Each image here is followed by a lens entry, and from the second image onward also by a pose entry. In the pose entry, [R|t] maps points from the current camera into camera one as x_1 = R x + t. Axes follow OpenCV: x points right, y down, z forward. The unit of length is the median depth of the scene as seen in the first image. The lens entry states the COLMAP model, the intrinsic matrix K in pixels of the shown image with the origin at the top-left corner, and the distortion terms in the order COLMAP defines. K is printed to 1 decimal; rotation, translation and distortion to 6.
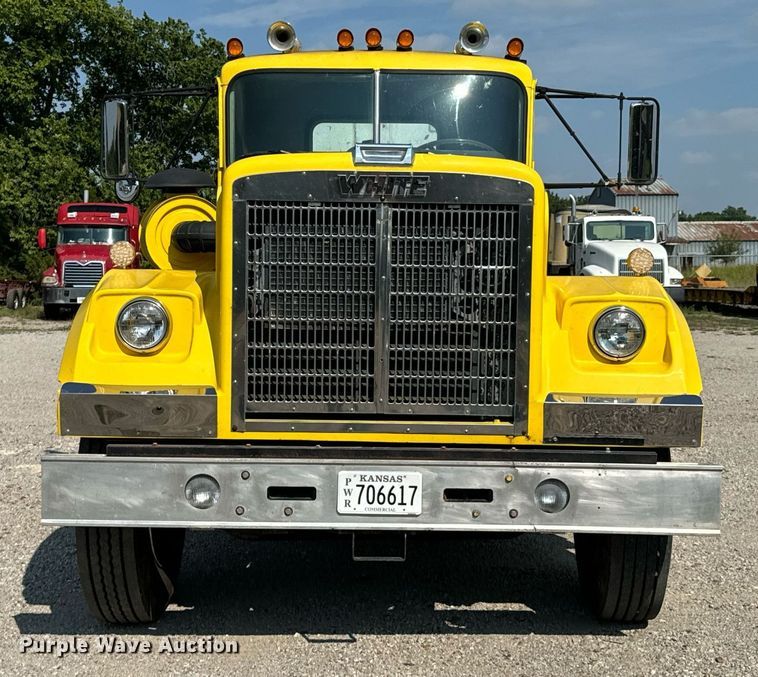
lens RADIAL K [[1221.2, 0, 343.8], [0, 1221.2, 337.8], [0, 0, 1]] dist [0.144070, 0.002206]
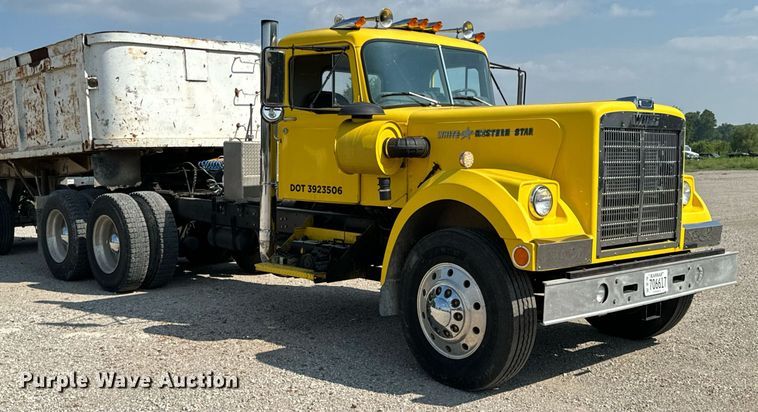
lens RADIAL K [[846.7, 0, 379.1], [0, 846.7, 228.7], [0, 0, 1]] dist [0.135926, 0.001509]
pose [[0.727620, -0.074432, 0.681930, -1.157643], [0.060586, 0.997184, 0.044197, -0.040168], [-0.683299, 0.009157, 0.730081, 0.315353]]
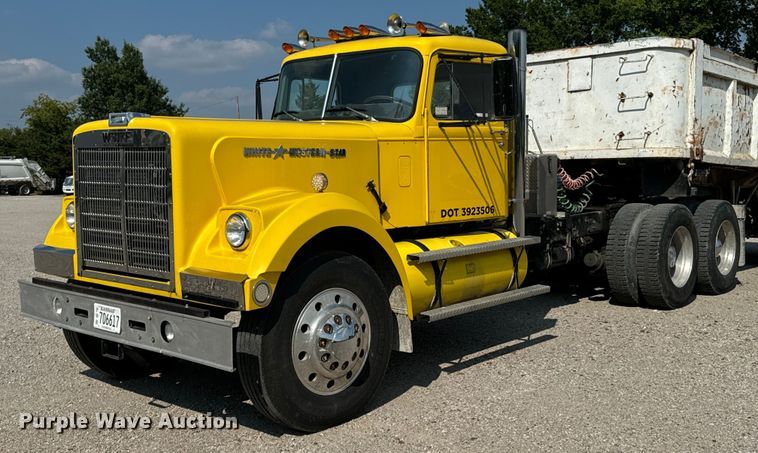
lens RADIAL K [[818.4, 0, 379.0], [0, 818.4, 226.5], [0, 0, 1]] dist [0.127696, -0.004994]
pose [[0.739843, 0.038995, -0.671648, 1.059544], [-0.035526, 0.999190, 0.018879, -0.035220], [0.671841, 0.009893, 0.740630, 0.388001]]
